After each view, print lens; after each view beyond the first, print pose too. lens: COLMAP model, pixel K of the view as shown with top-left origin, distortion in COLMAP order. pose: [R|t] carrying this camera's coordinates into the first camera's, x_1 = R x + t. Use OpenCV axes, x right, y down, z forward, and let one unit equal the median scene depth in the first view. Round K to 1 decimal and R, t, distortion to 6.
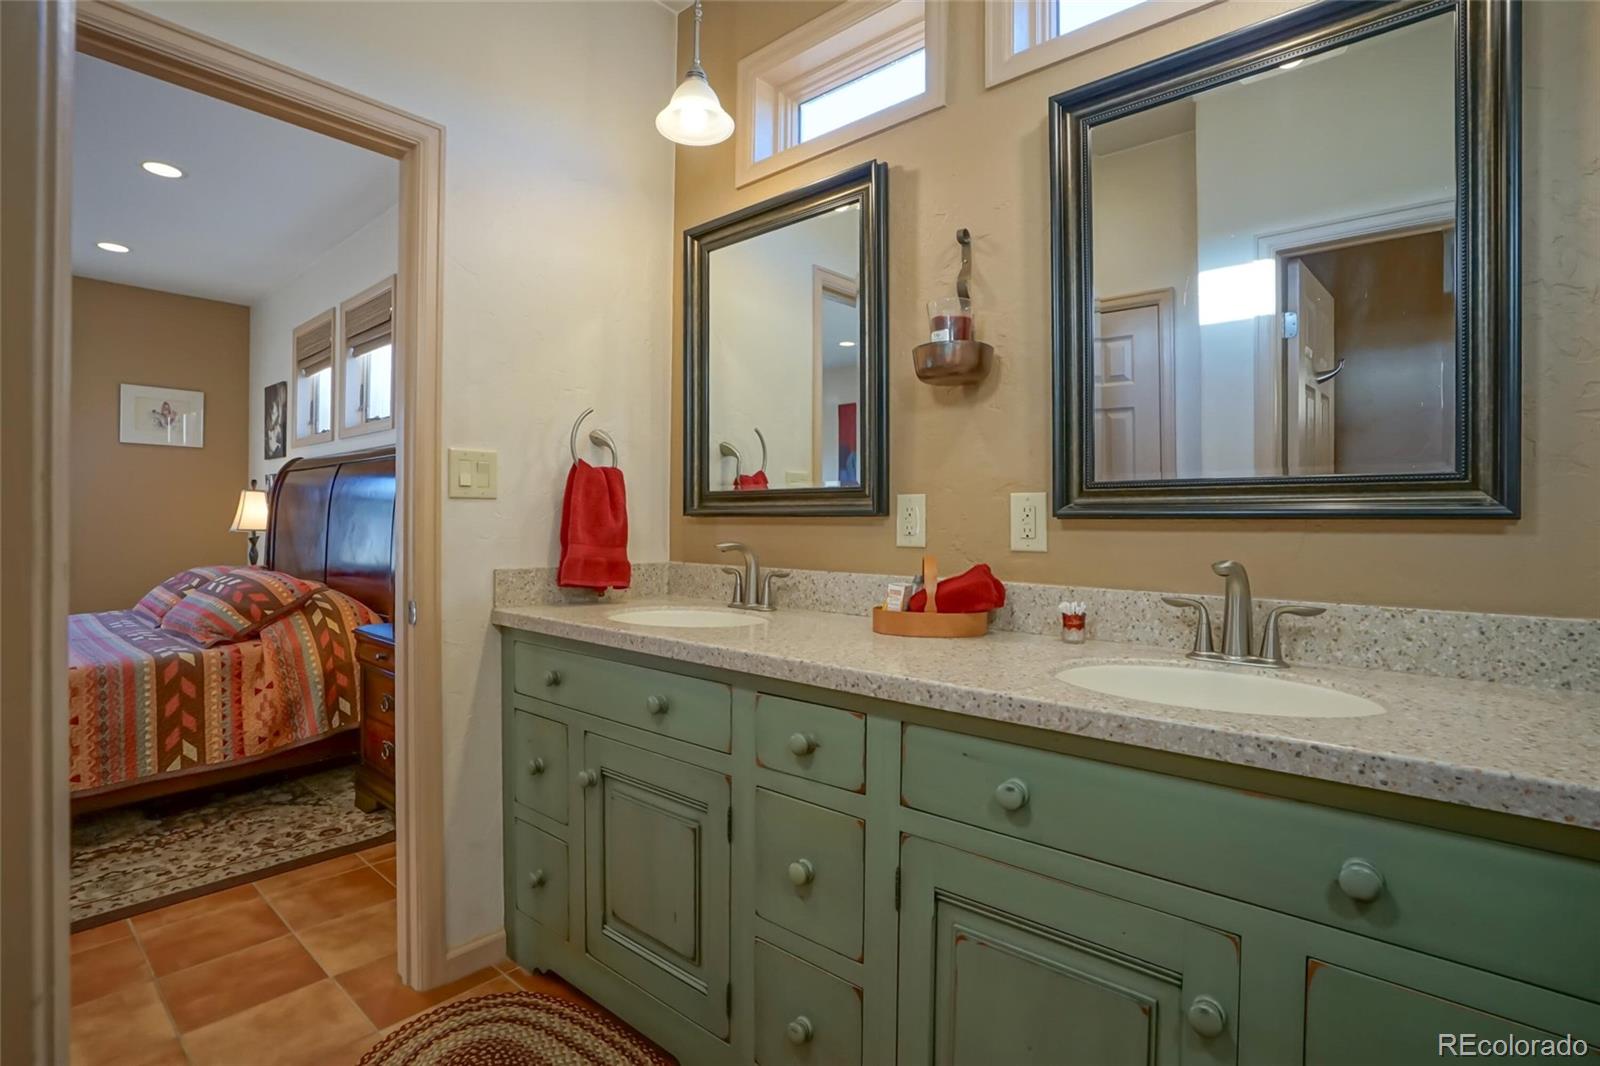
lens RADIAL K [[792.4, 0, 794.9], [0, 792.4, 527.1], [0, 0, 1]] dist [-0.053443, 0.026329]
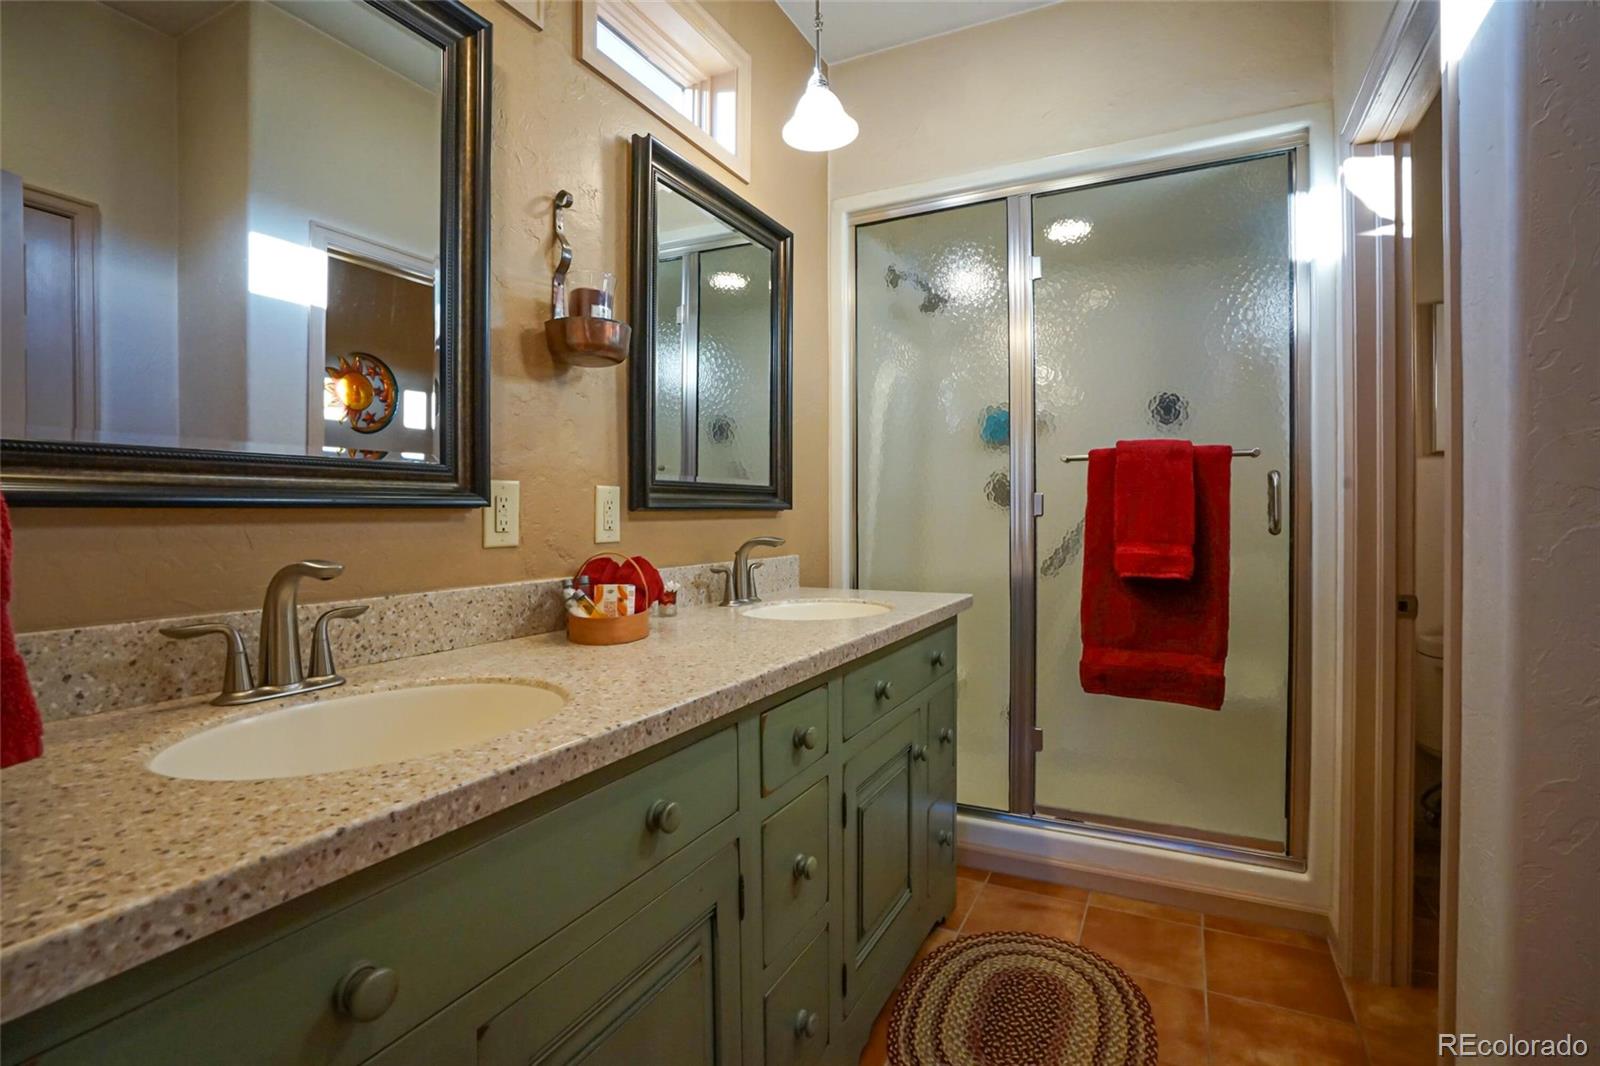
lens RADIAL K [[758.5, 0, 793.8], [0, 758.5, 536.9], [0, 0, 1]] dist [-0.059750, 0.023621]
pose [[-0.257616, -0.030553, 0.965764, -0.694847], [0.008628, 0.999387, 0.033918, -0.008383], [-0.966209, 0.017070, -0.257195, 0.970408]]
